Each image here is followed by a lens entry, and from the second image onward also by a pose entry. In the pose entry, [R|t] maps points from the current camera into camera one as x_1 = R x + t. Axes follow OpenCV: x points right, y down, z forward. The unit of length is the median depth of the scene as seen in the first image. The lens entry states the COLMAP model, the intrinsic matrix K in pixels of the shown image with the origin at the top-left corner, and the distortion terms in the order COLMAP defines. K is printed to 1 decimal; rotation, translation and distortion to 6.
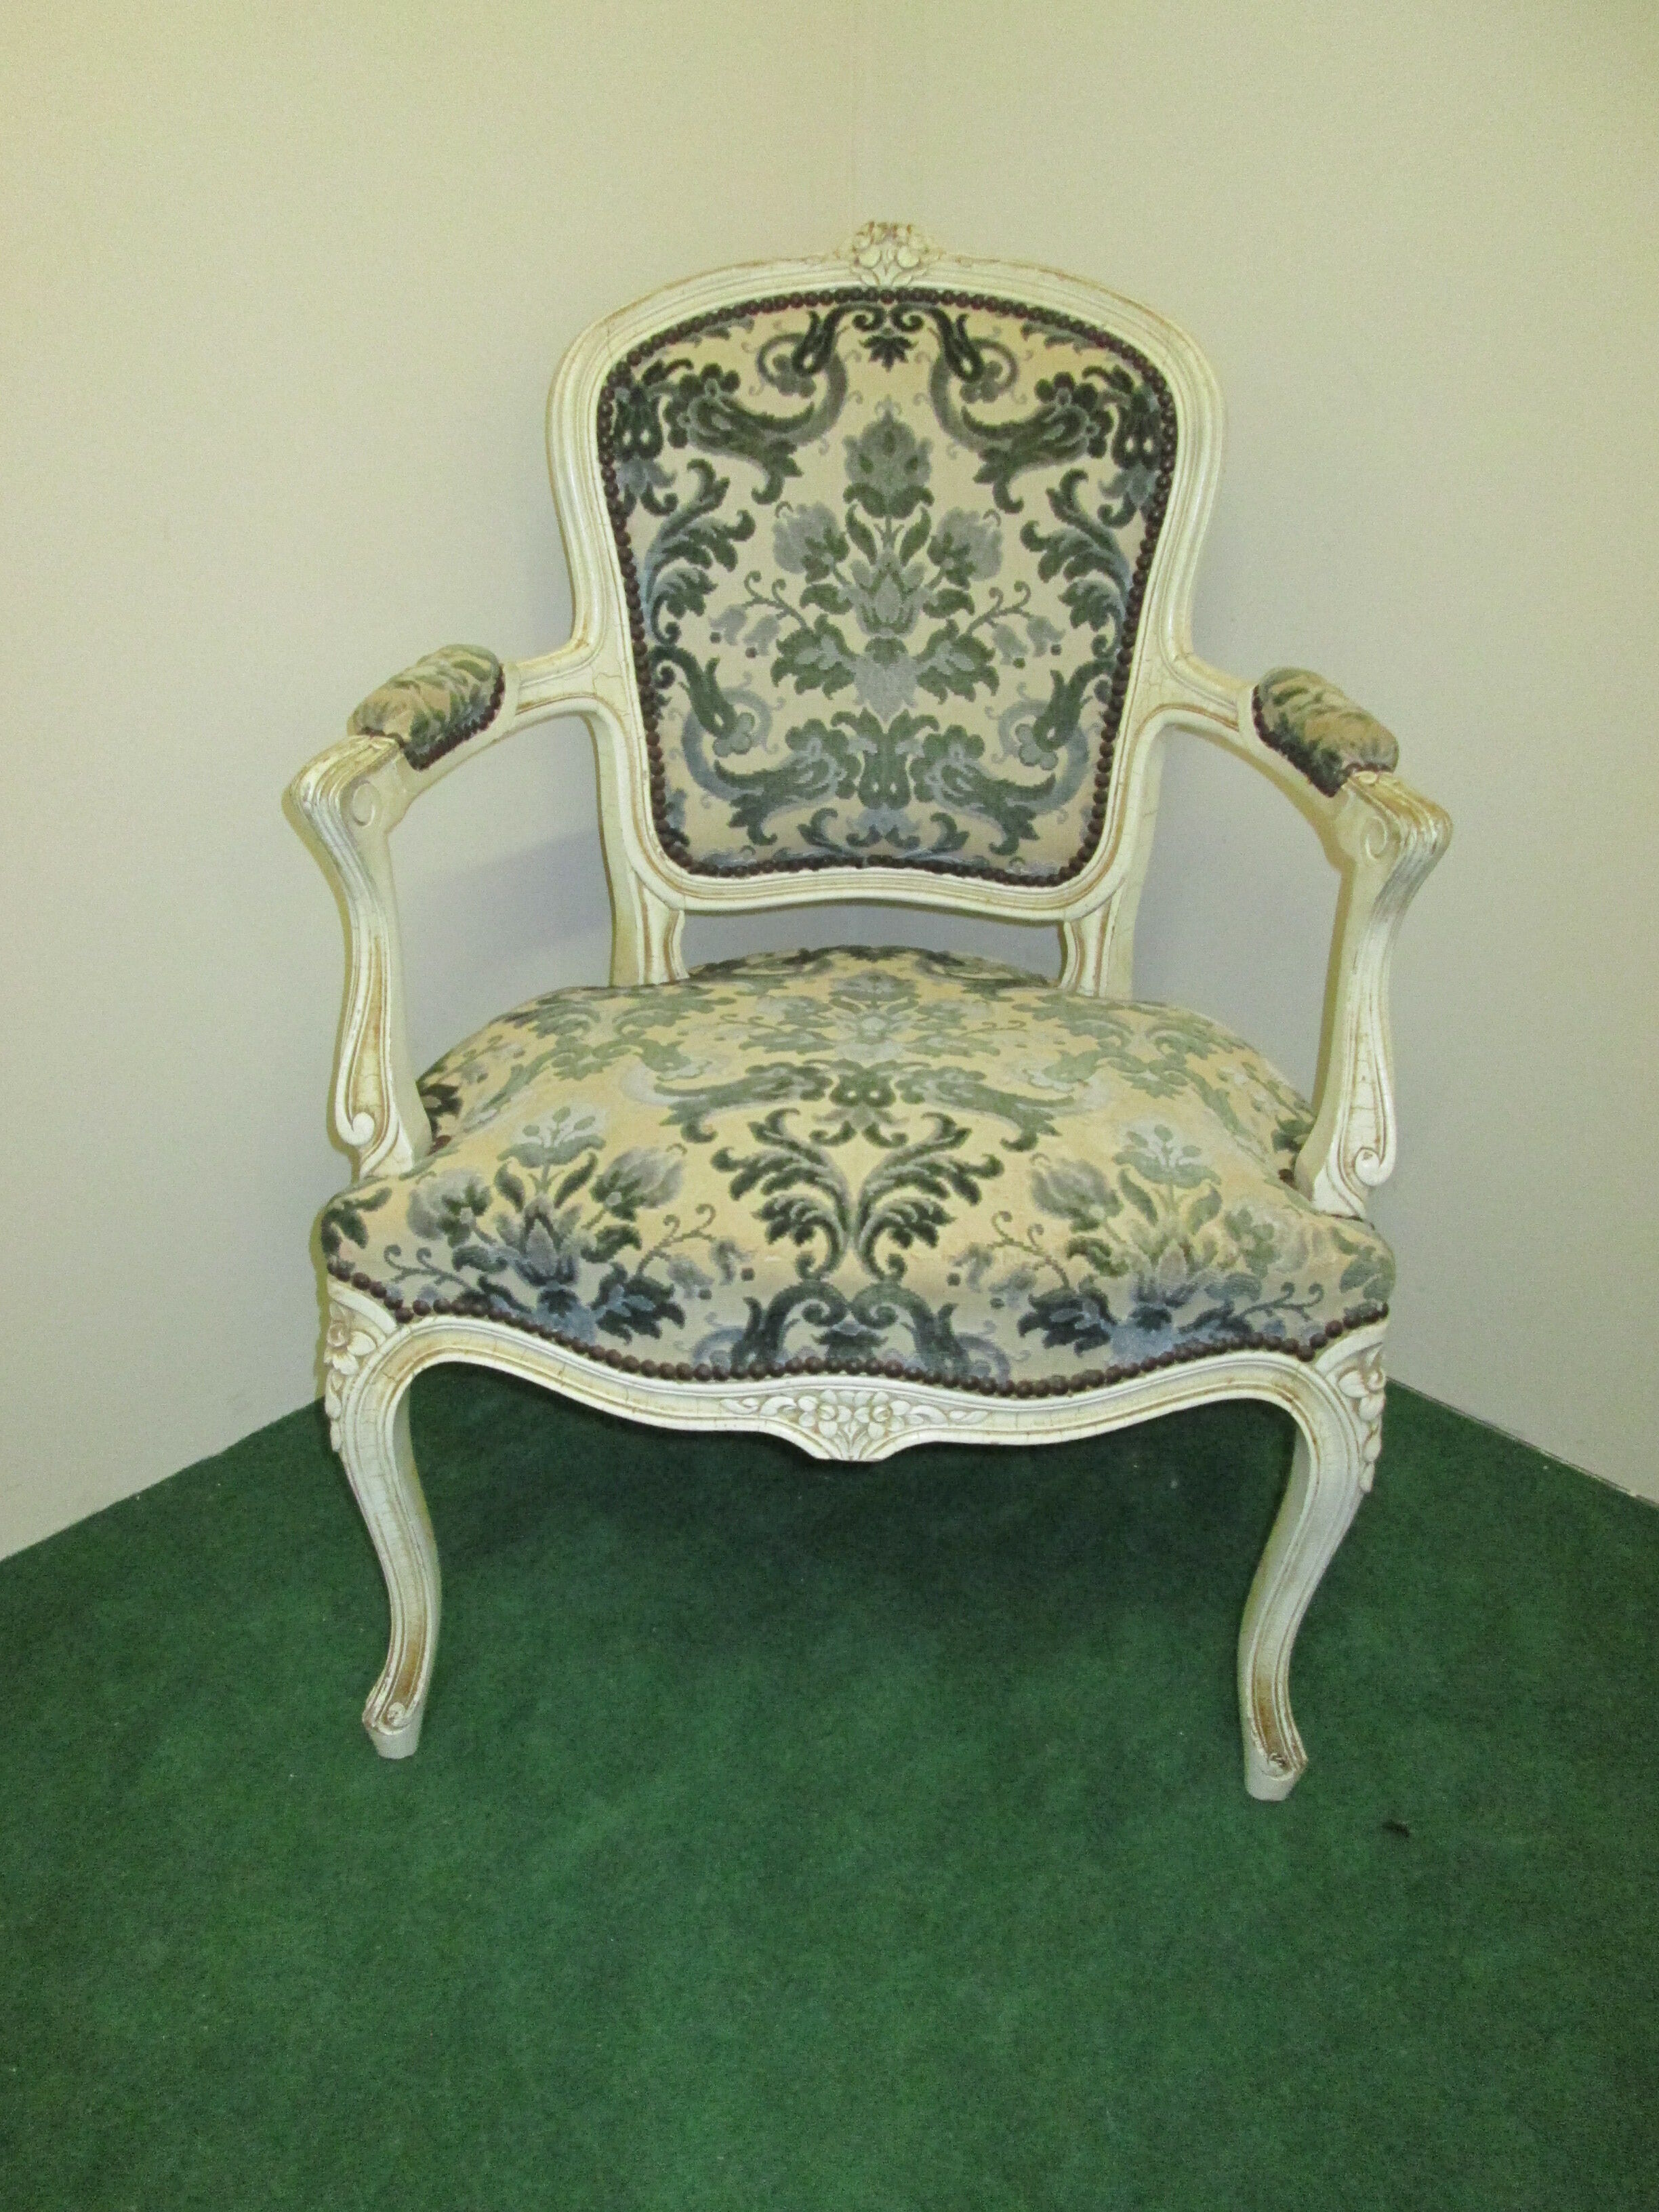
lens RADIAL K [[1814.4, 0, 829.5], [0, 1814.4, 1106.0], [0, 0, 1]] dist [0.007172, 0.005810]
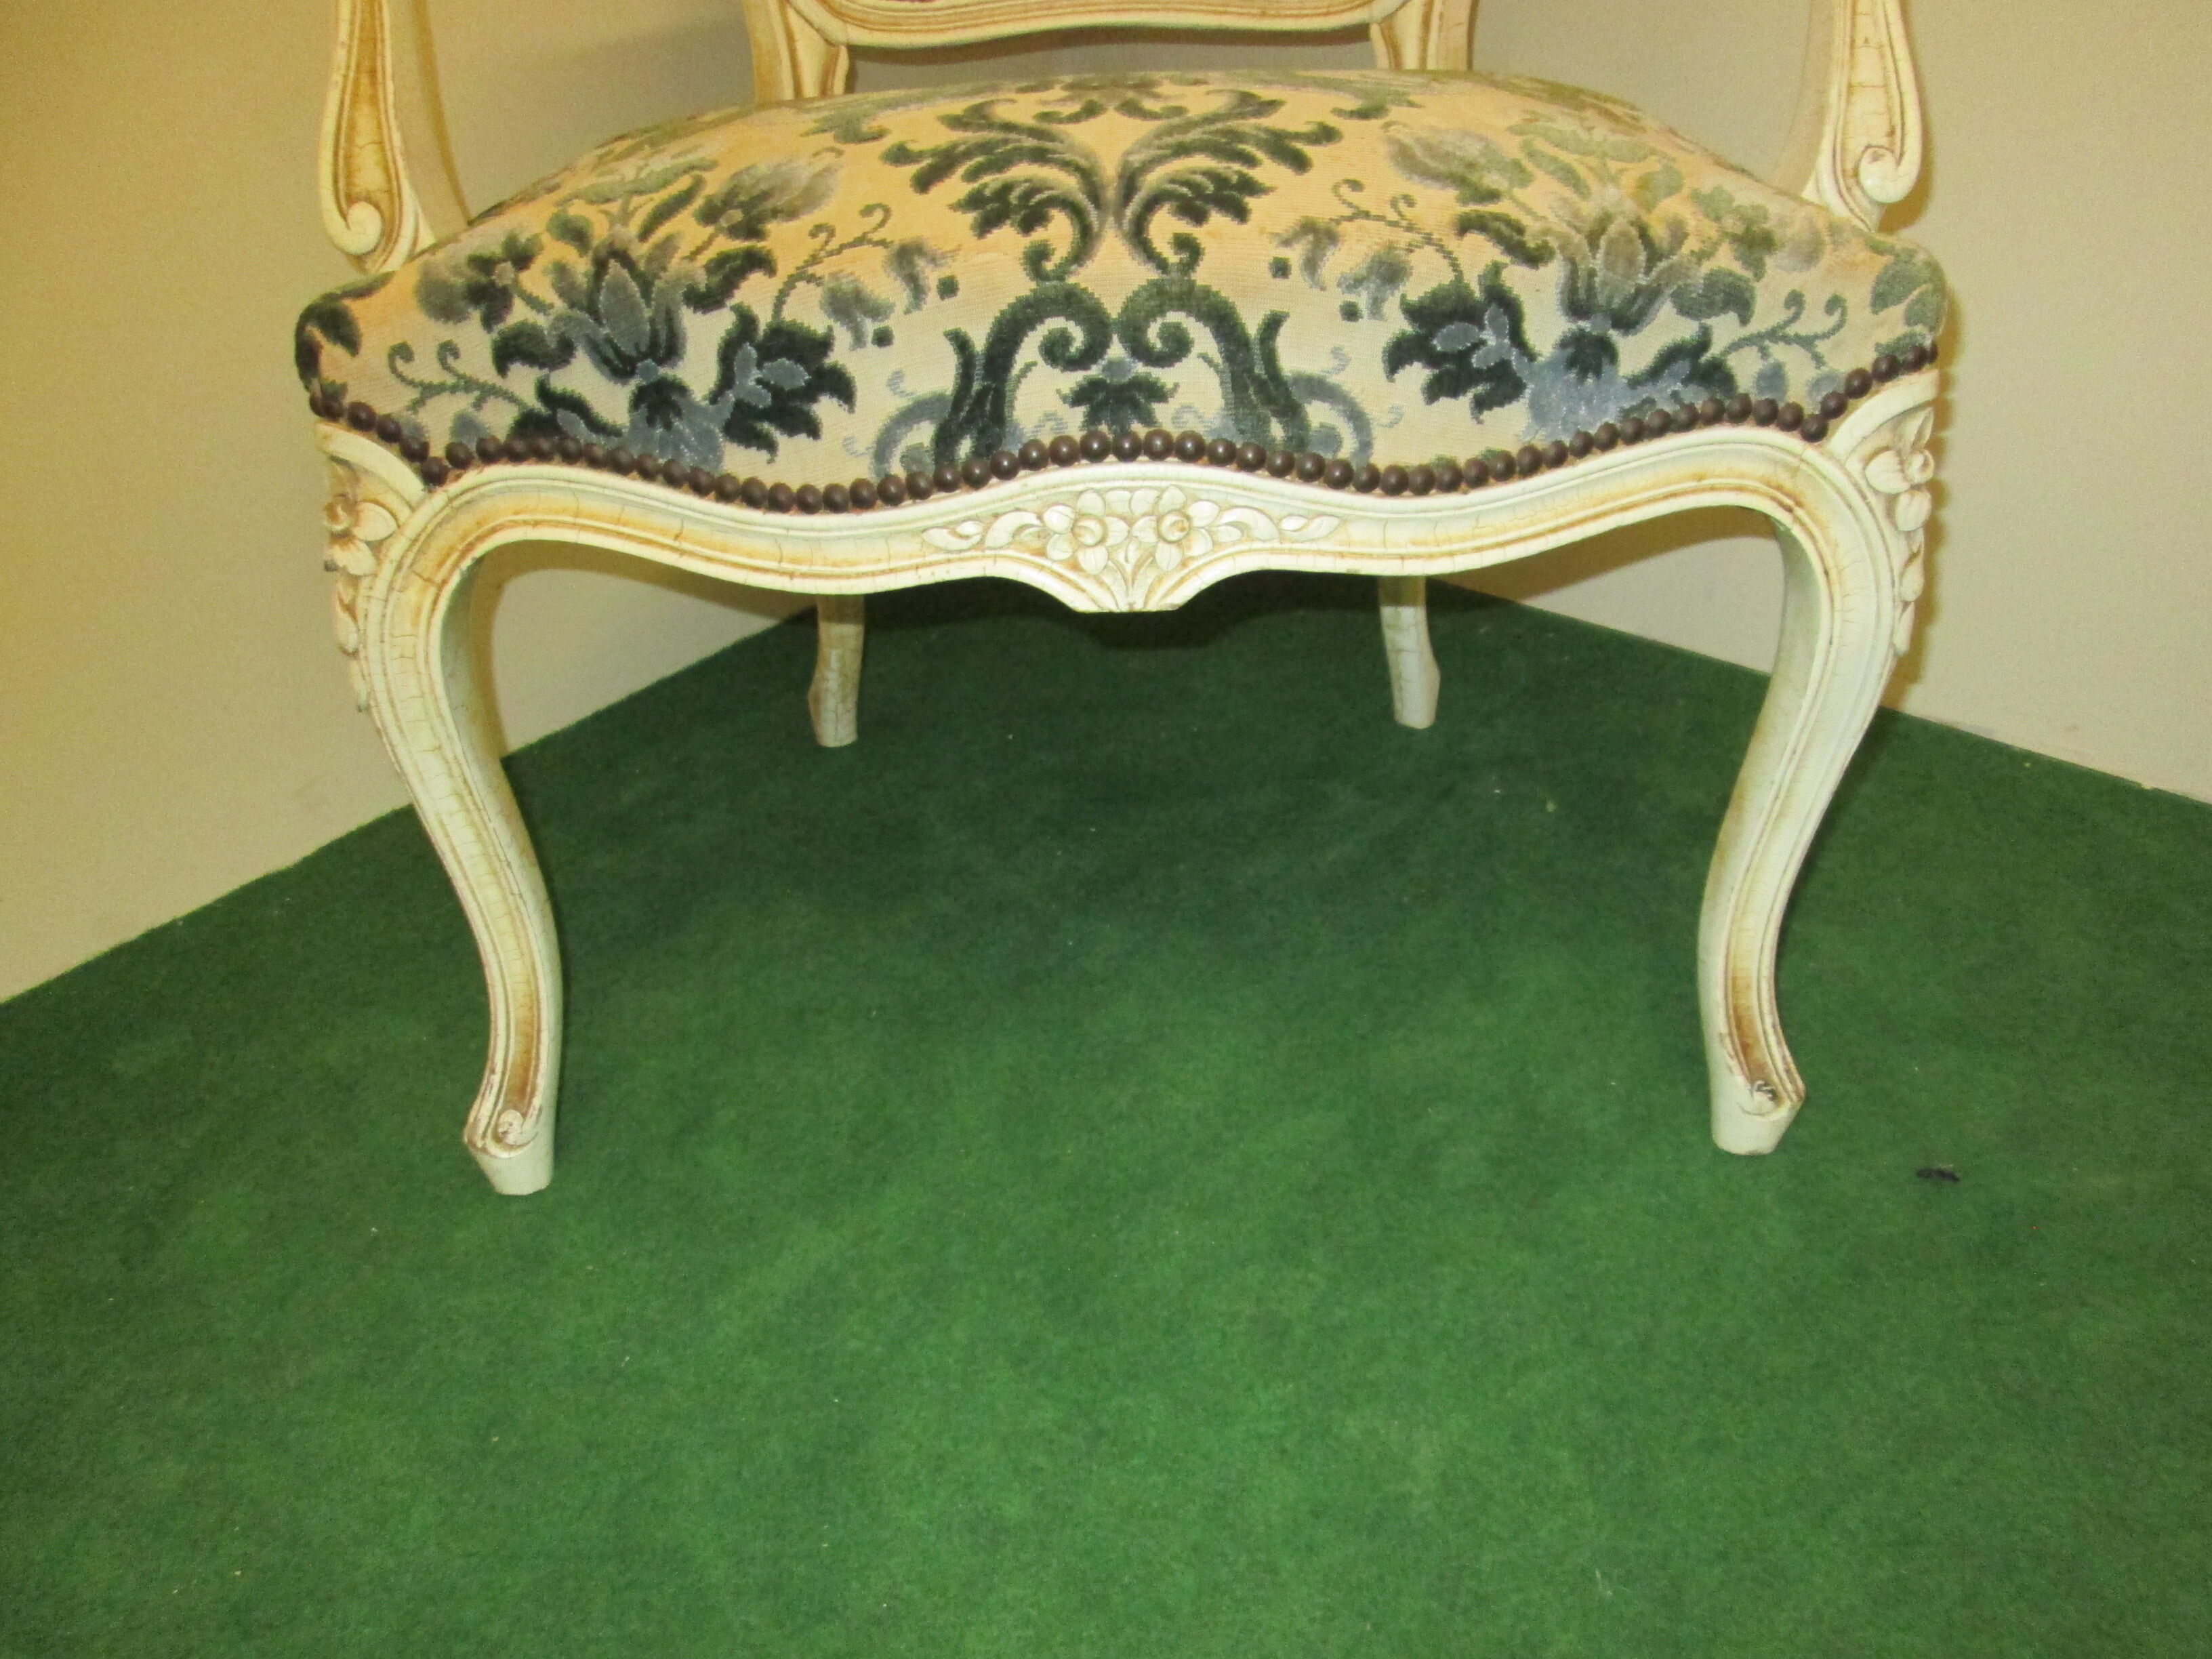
lens RADIAL K [[1814.4, 0, 1106.0], [0, 1814.4, 829.5], [0, 0, 1]] dist [0.007172, 0.005810]
pose [[0.997776, -0.065237, 0.013684, -0.011482], [0.064502, 0.996730, 0.048662, 0.249099], [-0.016813, -0.047671, 0.998722, 0.368214]]
